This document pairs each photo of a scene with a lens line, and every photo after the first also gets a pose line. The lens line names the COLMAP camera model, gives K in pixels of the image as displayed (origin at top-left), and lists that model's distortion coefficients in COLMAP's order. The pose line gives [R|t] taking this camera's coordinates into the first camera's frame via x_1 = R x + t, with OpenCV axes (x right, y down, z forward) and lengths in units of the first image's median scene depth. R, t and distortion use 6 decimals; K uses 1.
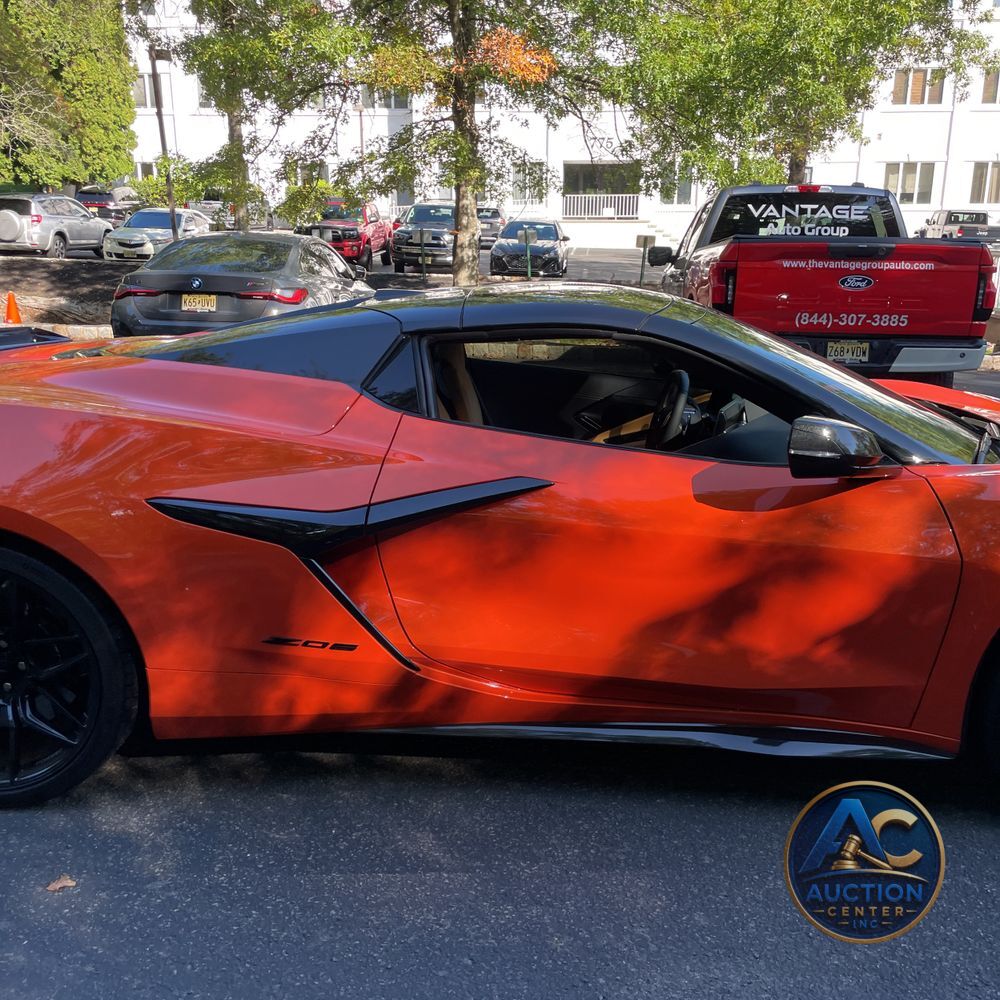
lens RADIAL K [[1061.4, 0, 530.9], [0, 1061.4, 505.1], [0, 0, 1]] dist [0.056407, -0.087192]
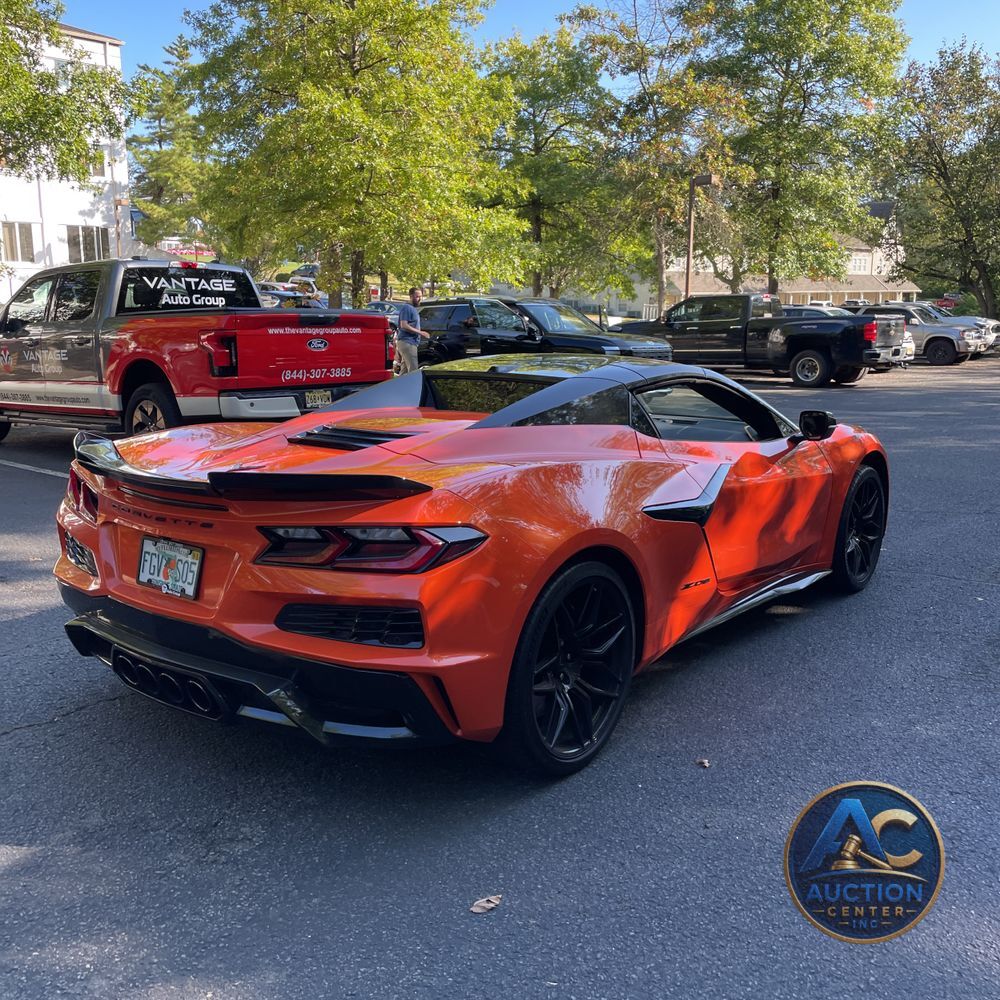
lens RADIAL K [[1044.7, 0, 502.5], [0, 1044.7, 500.2], [0, 0, 1]] dist [0.106009, -0.149988]
pose [[0.581737, -0.159854, 0.797514, -0.586668], [0.197685, 0.978885, 0.052010, -0.047966], [-0.788989, 0.127400, 0.601054, 0.097843]]
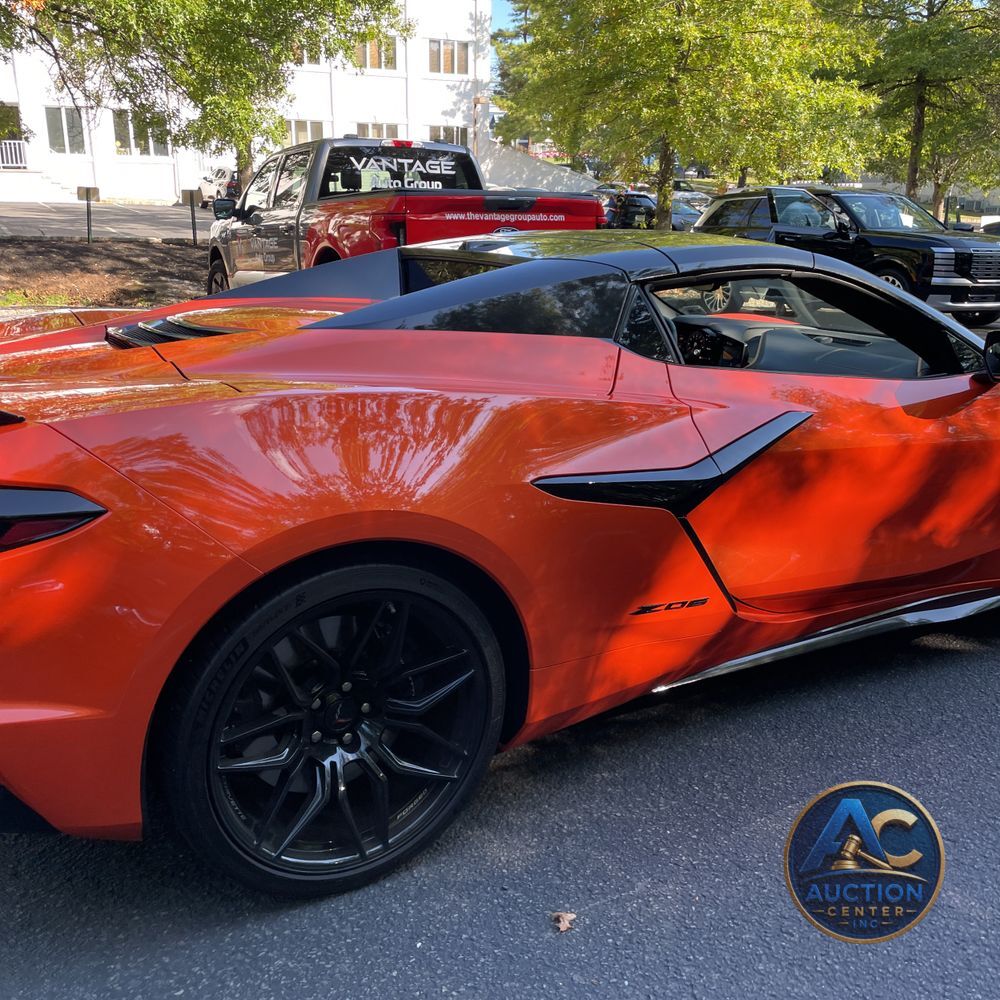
lens RADIAL K [[1023.5, 0, 498.1], [0, 1023.5, 513.1], [0, 0, 1]] dist [0.118007, -0.156754]
pose [[0.837943, -0.157567, 0.522517, -0.296929], [0.129863, 0.987482, 0.089523, -0.021144], [-0.530082, -0.007160, 0.847916, 0.105203]]
